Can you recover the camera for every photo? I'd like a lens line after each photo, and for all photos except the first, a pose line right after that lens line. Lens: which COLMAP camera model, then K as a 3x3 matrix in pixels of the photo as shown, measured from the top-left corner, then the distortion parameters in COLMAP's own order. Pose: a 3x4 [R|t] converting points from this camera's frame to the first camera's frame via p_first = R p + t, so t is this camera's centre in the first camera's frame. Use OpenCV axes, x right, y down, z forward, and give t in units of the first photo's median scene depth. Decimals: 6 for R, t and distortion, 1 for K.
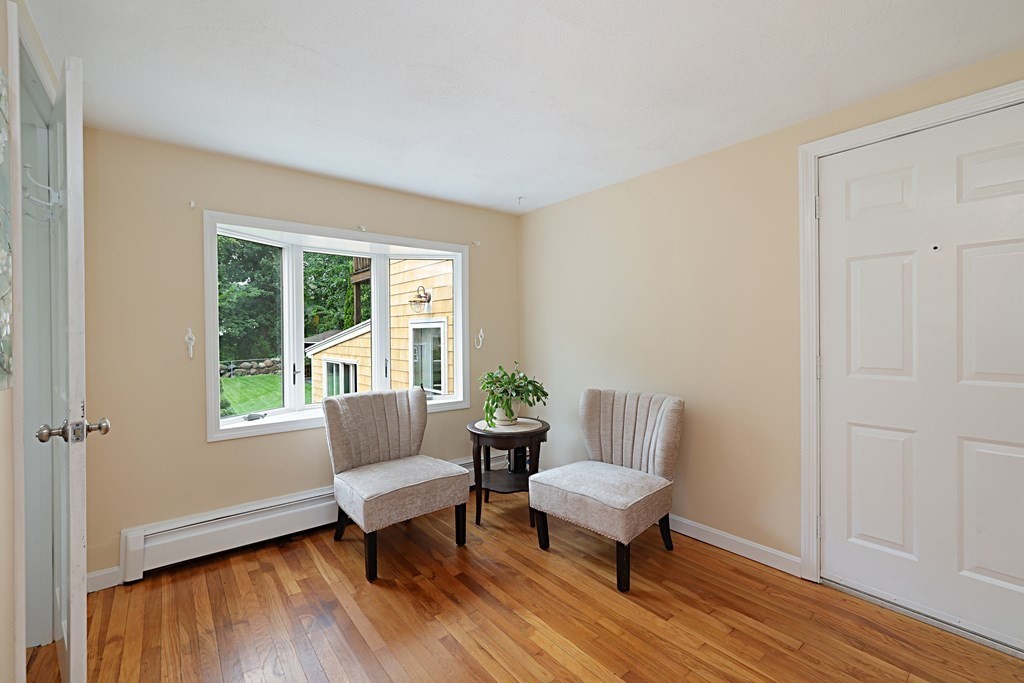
lens RADIAL K [[438.1, 0, 507.8], [0, 438.1, 333.2], [0, 0, 1]] dist [0.001003, 0.000441]
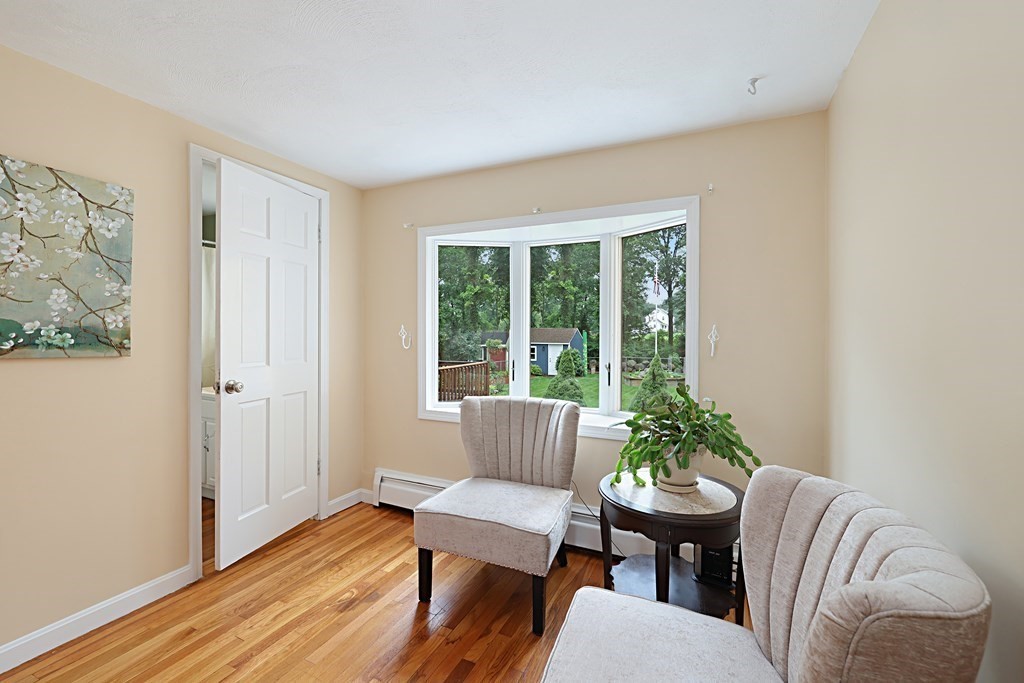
lens RADIAL K [[438.1, 0, 507.8], [0, 438.1, 333.2], [0, 0, 1]] dist [0.001003, 0.000441]
pose [[0.441464, 0.011054, -0.897211, 0.378927], [-0.007891, 0.999933, 0.008438, -0.000437], [0.897244, 0.003355, 0.441522, 0.494782]]
